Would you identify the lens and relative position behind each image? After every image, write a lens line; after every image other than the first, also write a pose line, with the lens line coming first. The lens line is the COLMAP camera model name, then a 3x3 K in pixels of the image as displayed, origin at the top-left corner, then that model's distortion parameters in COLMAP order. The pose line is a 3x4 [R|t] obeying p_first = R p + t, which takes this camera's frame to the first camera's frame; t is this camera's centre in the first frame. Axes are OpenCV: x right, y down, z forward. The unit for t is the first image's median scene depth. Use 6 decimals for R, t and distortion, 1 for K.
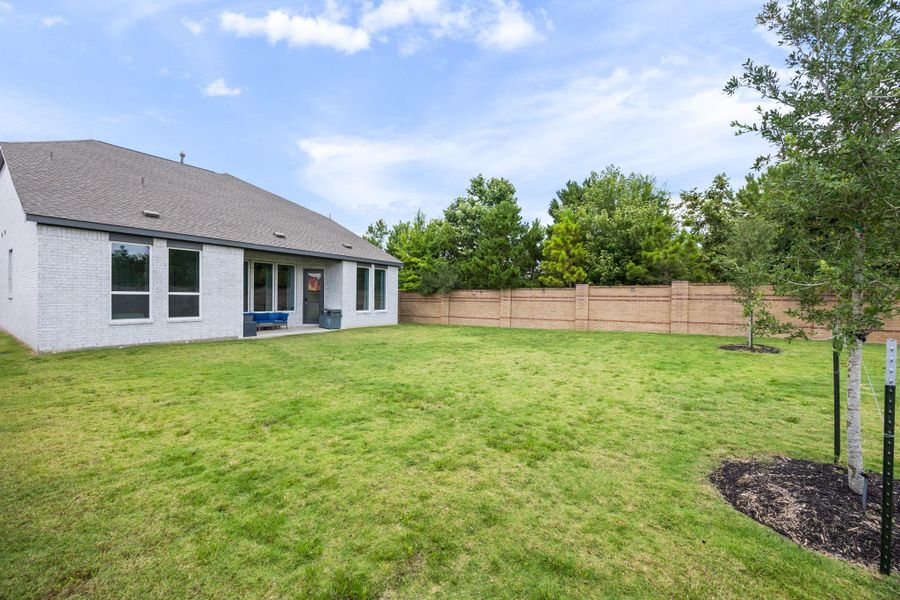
lens RADIAL K [[345.1, 0, 444.9], [0, 345.1, 299.9], [0, 0, 1]] dist [-0.003034, 0.000151]
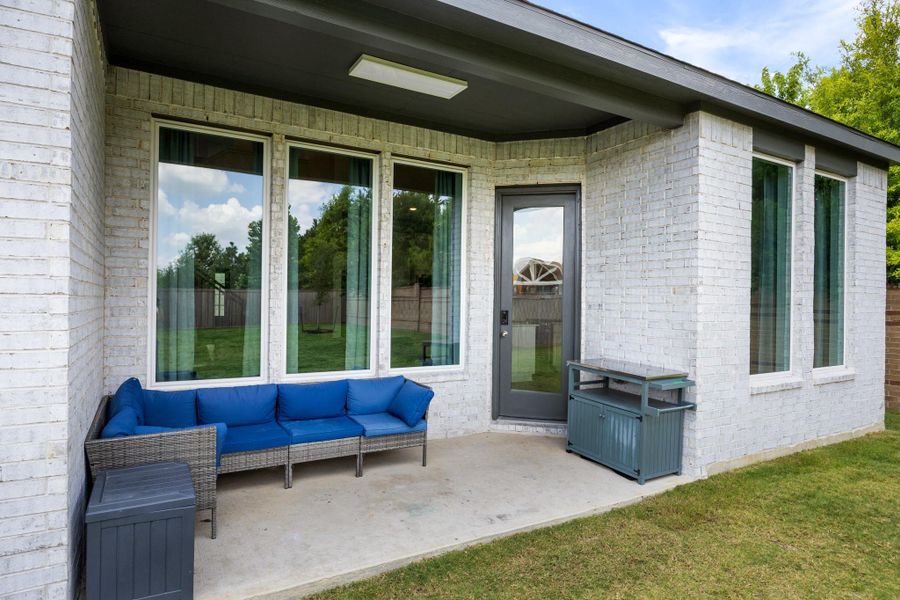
lens RADIAL K [[486.7, 0, 449.2], [0, 486.7, 304.0], [0, 0, 1]] dist [0.001807, -0.000502]
pose [[0.905271, -0.000319, -0.424835, -0.304940], [-0.002095, 0.999984, -0.005214, -0.008586], [0.424830, 0.005610, 0.905256, 0.703185]]
